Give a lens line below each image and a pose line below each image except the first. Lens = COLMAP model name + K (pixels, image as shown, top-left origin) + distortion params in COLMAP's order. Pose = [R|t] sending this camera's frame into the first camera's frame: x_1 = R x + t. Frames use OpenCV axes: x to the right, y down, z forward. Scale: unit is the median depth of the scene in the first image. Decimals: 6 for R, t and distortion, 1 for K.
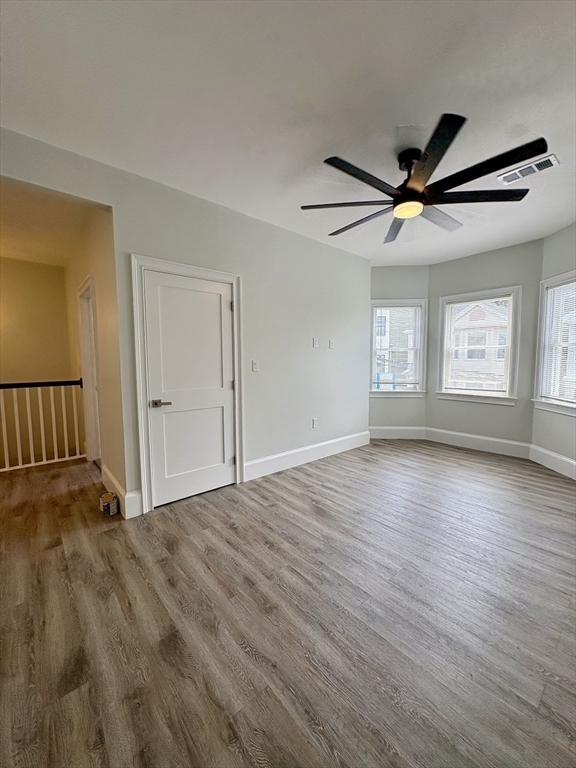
lens RADIAL K [[306.4, 0, 288.3], [0, 306.4, 382.8], [0, 0, 1]] dist [-0.002090, 0.000320]
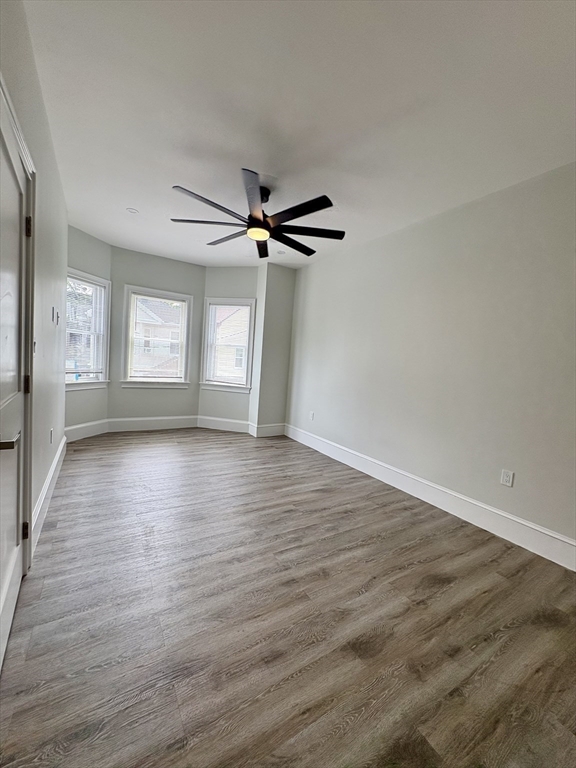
lens RADIAL K [[306.4, 0, 285.8], [0, 306.4, 384.8], [0, 0, 1]] dist [-0.002090, 0.000320]
pose [[0.157696, -0.061217, 0.985588, -0.978043], [0.004436, 0.998110, 0.061285, -0.036366], [-0.987478, -0.005292, 0.157670, 0.799156]]
